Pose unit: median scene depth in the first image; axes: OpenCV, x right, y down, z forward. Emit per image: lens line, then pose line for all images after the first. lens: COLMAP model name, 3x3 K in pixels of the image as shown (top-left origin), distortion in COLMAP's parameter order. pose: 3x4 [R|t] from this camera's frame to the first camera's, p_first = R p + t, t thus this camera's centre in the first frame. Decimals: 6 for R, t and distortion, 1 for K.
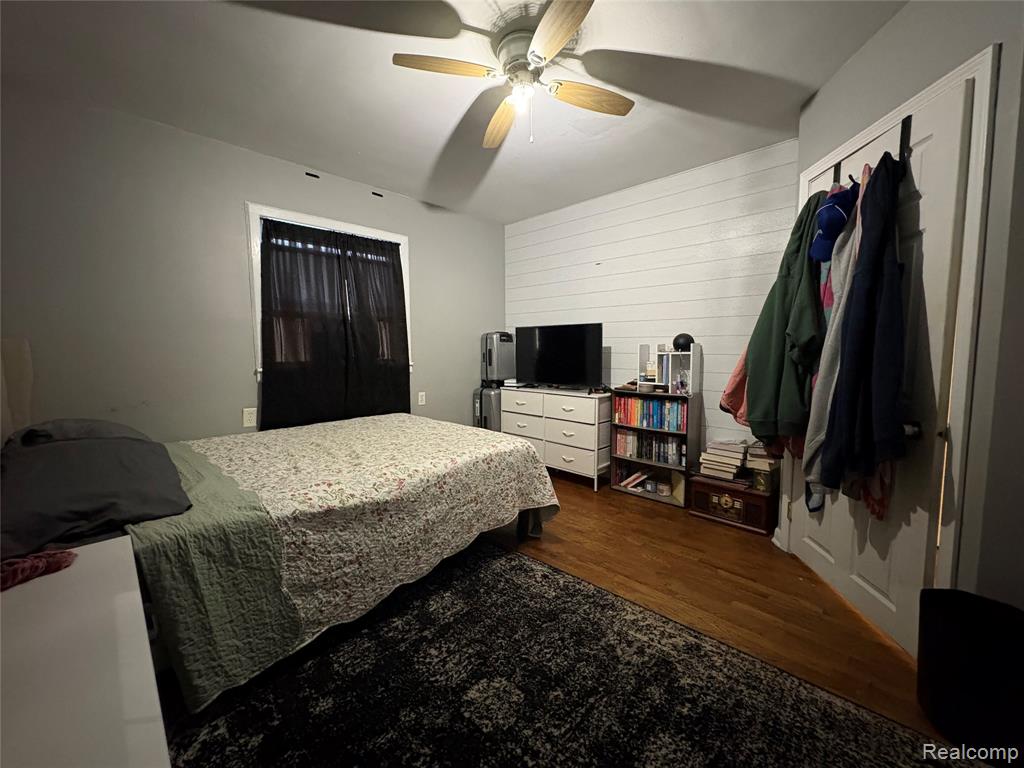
lens RADIAL K [[407.2, 0, 513.0], [0, 407.2, 386.4], [0, 0, 1]] dist [0.000222, -0.001282]
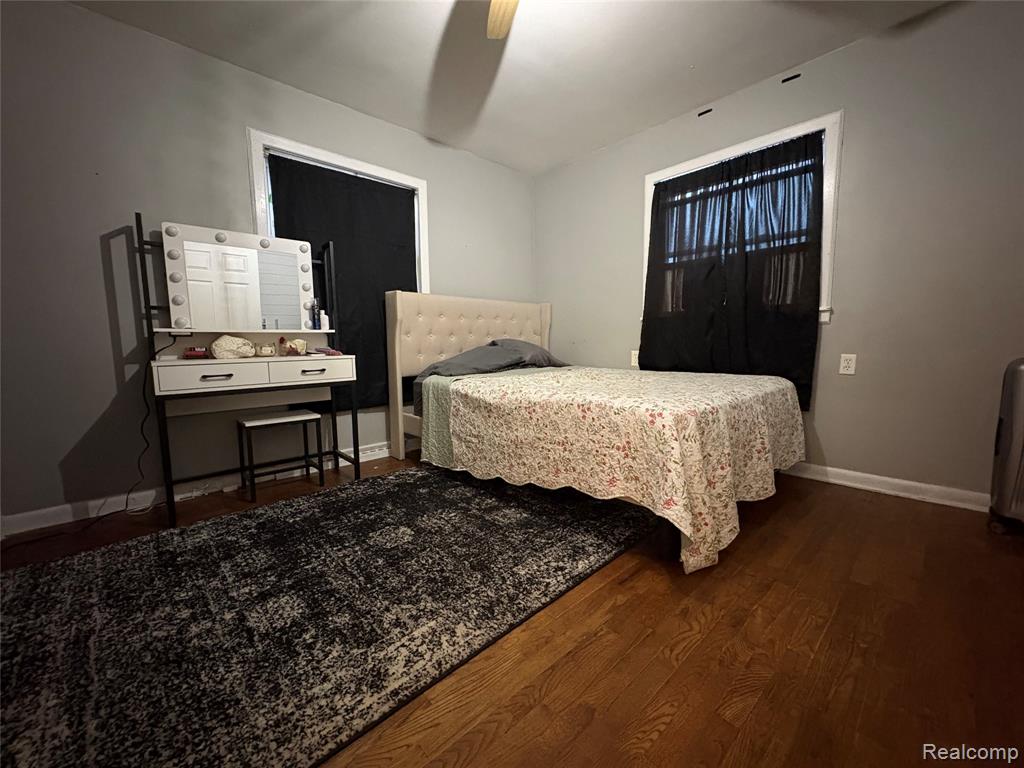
lens RADIAL K [[407.2, 0, 512.1], [0, 407.2, 386.7], [0, 0, 1]] dist [0.000222, -0.001282]
pose [[-0.060037, 0.117401, -0.991268, 1.017369], [-0.082702, 0.989060, 0.122148, 0.068580], [0.994764, 0.089313, -0.049671, 1.191696]]
